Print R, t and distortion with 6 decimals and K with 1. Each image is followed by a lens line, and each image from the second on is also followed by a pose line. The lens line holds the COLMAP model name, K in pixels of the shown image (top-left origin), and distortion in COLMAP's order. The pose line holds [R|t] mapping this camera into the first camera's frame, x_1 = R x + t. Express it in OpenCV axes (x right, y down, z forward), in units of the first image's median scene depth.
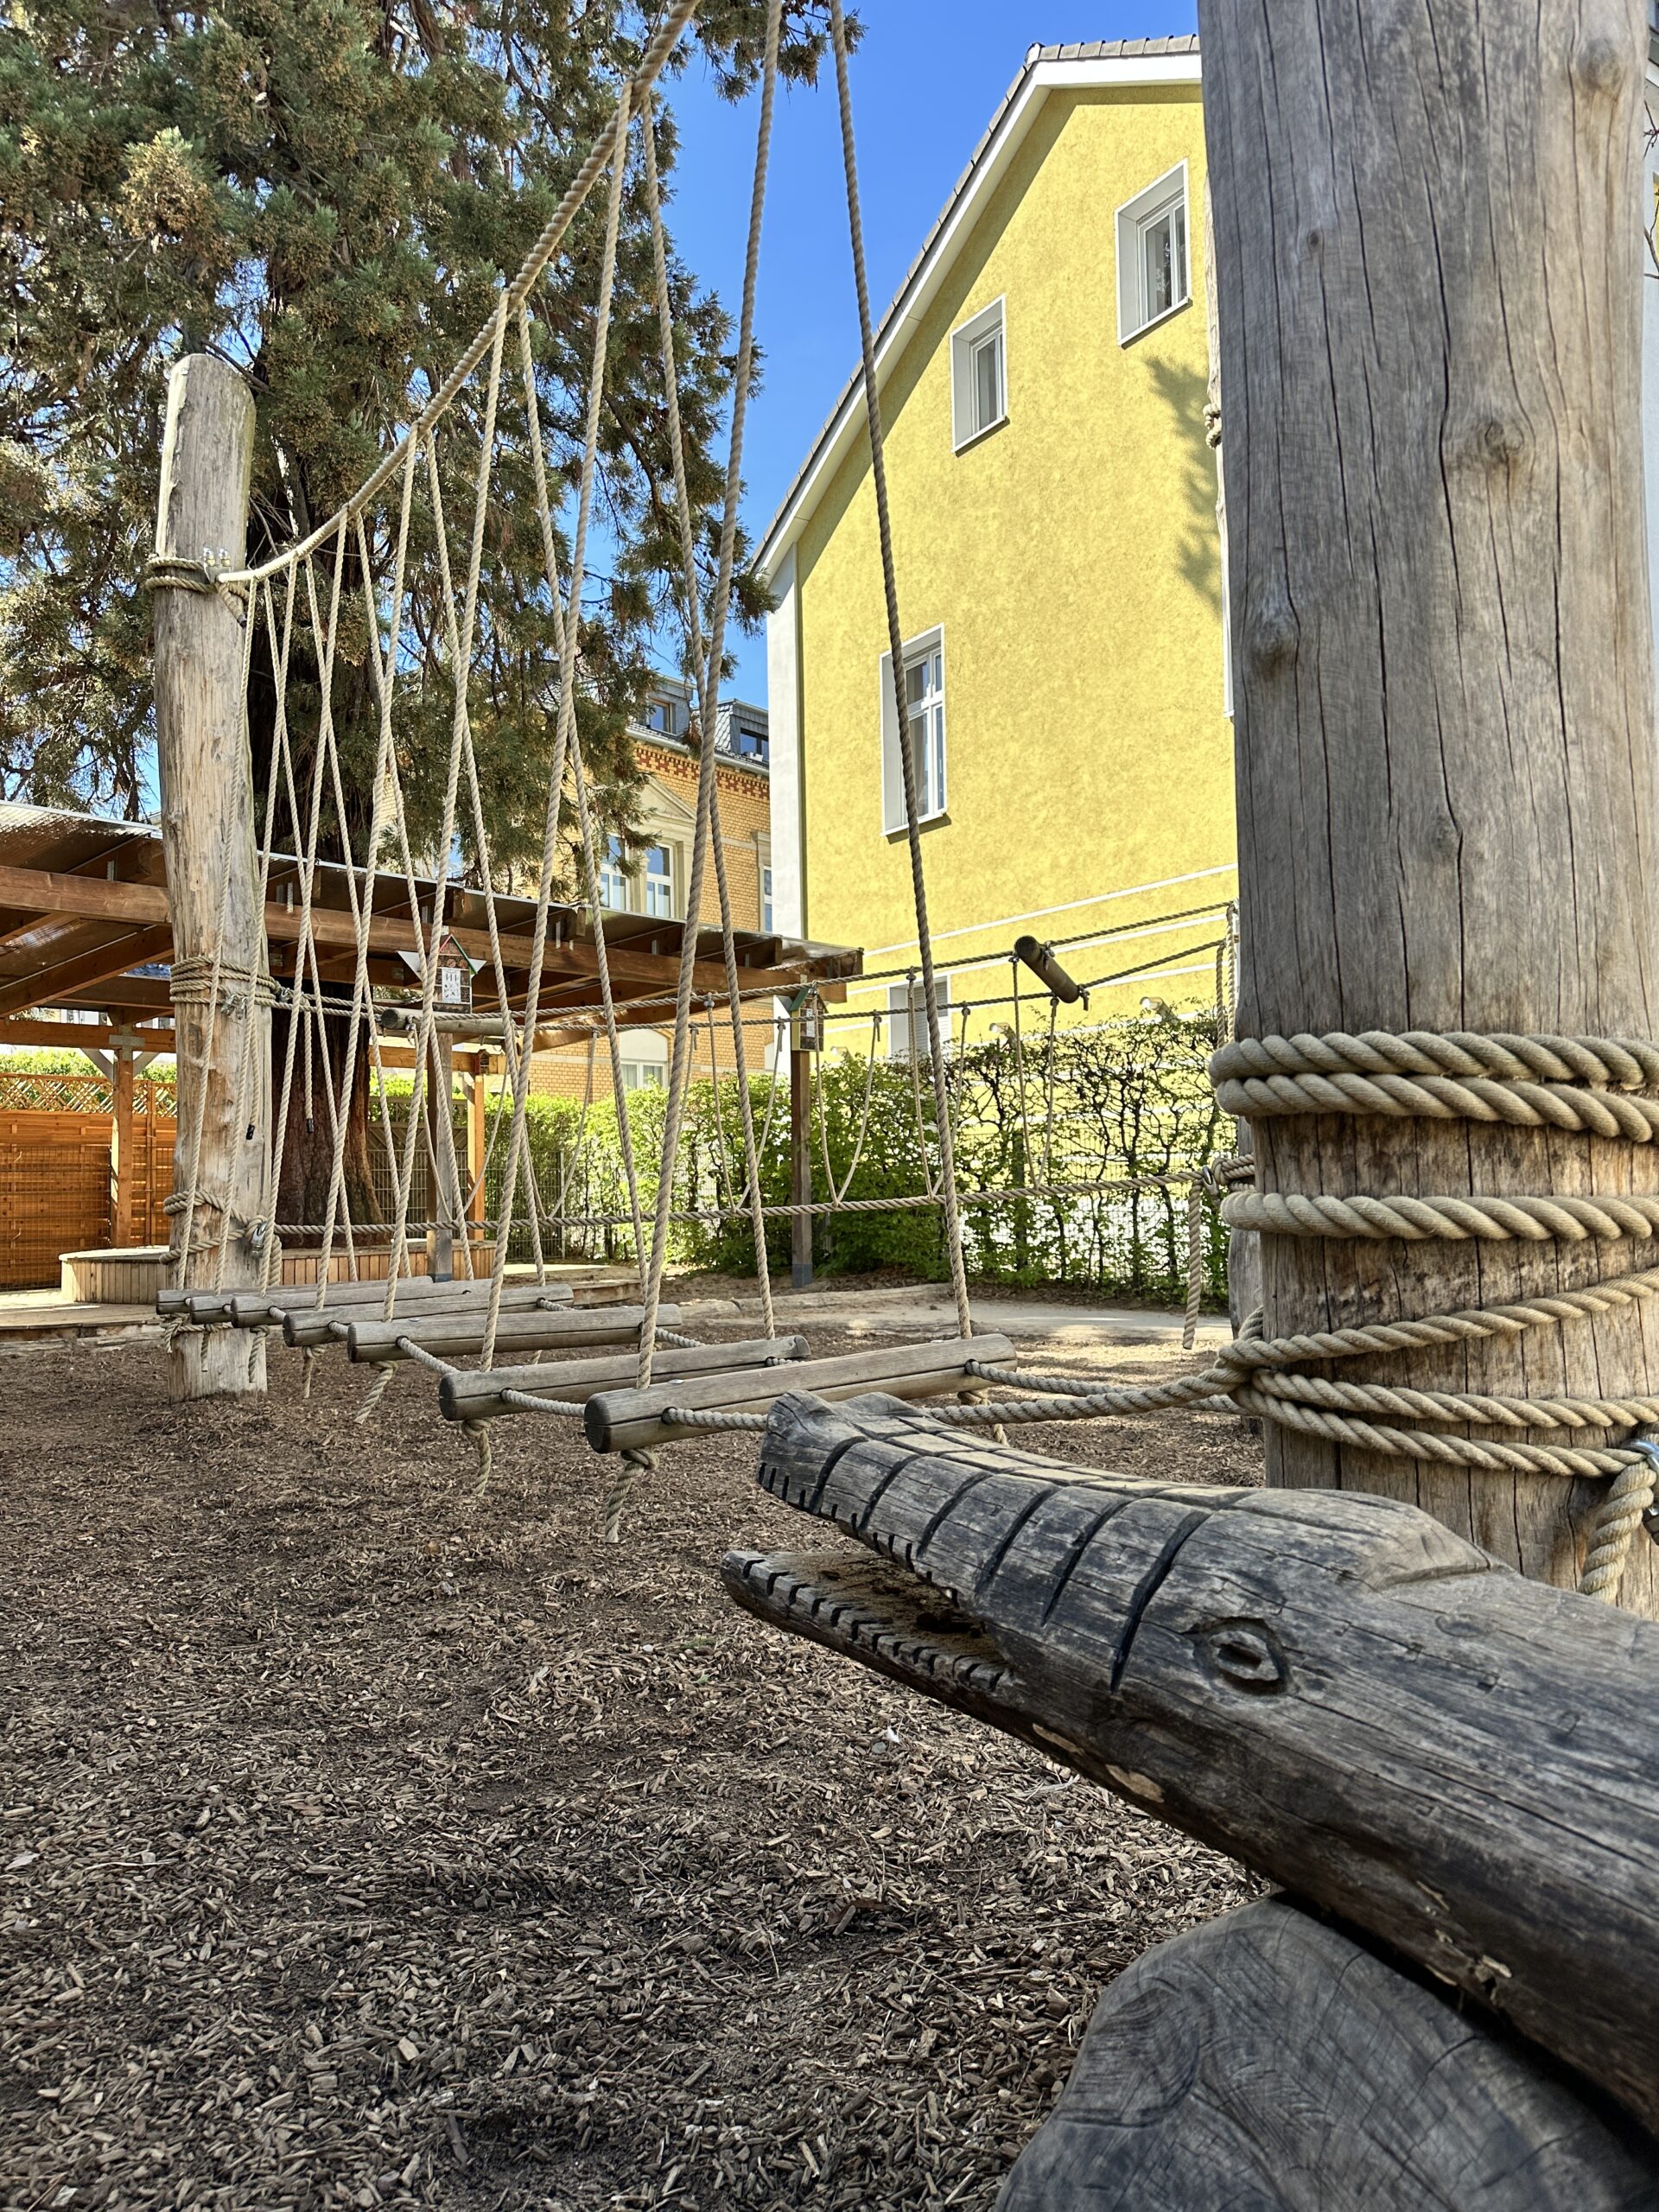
lens RADIAL K [[1573.7, 0, 829.5], [0, 1573.7, 1106.0], [0, 0, 1]] dist [0.109803, -0.182013]
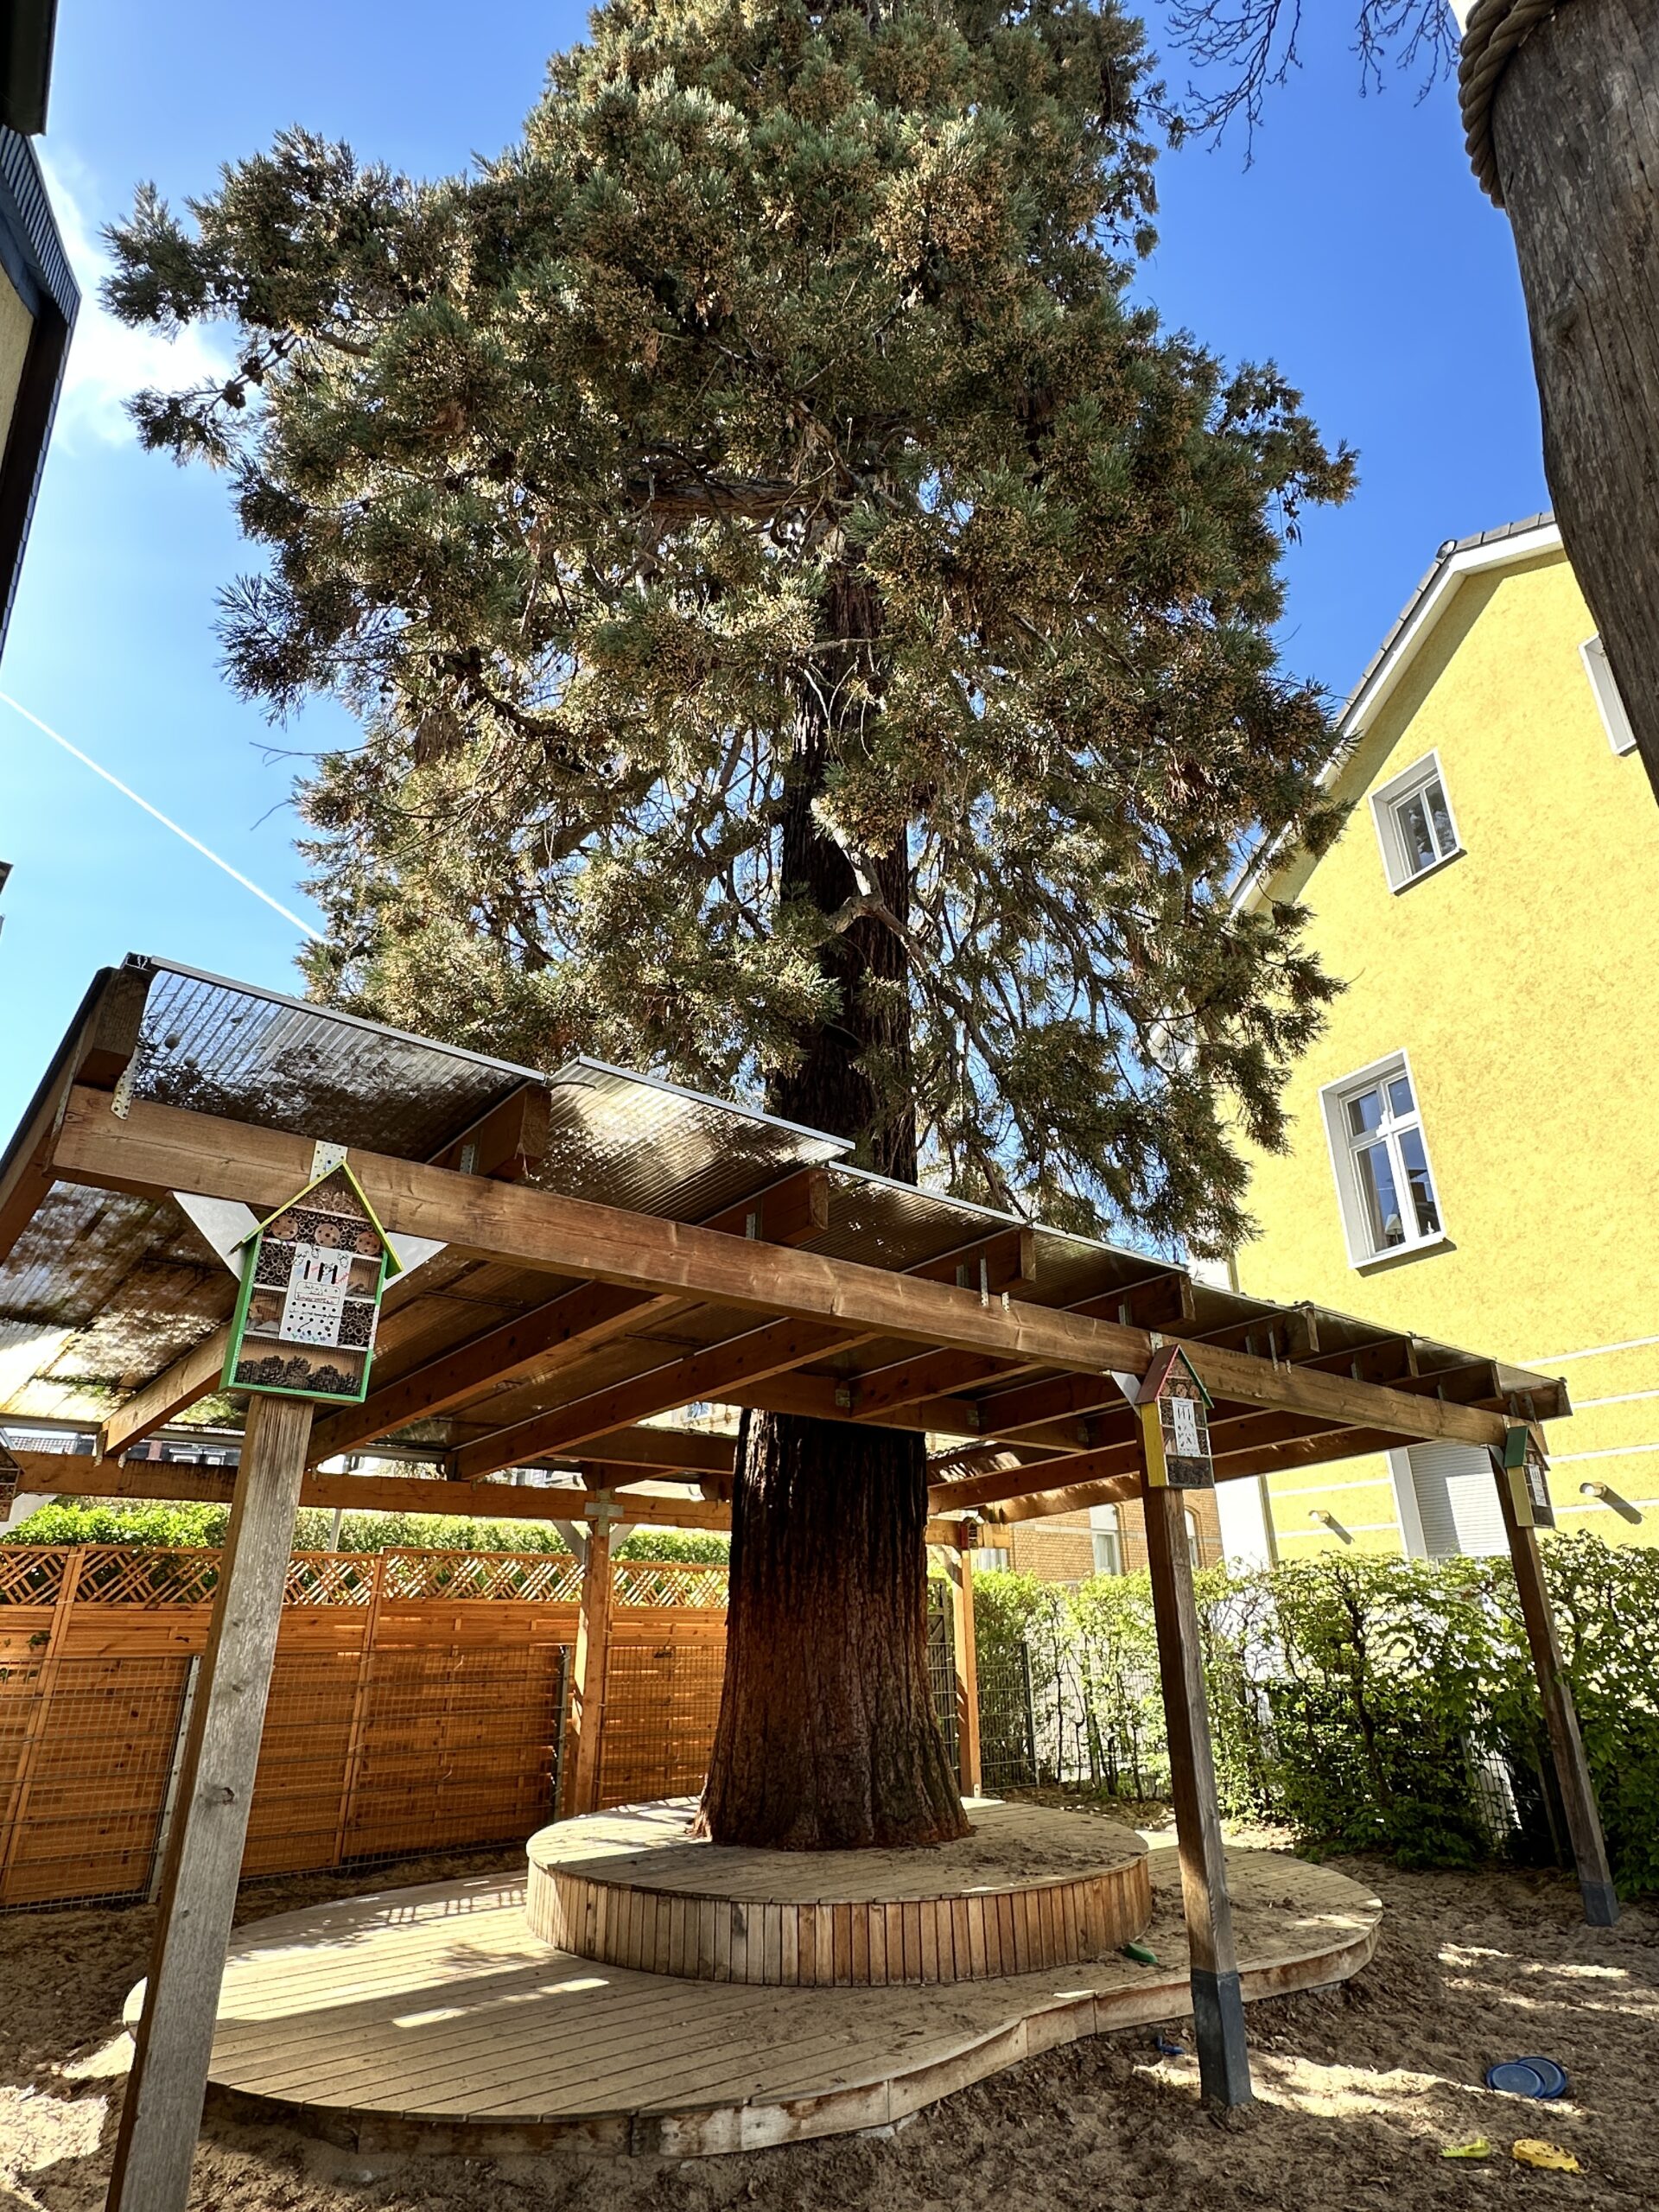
lens RADIAL K [[1212.8, 0, 829.5], [0, 1212.8, 1106.0], [0, 0, 1]] dist [-0.016019, 0.000575]
pose [[0.991391, -0.037673, -0.125401, -0.200013], [-0.007732, 0.939202, -0.343278, -0.019186], [0.130709, 0.341292, 0.930825, 0.312647]]
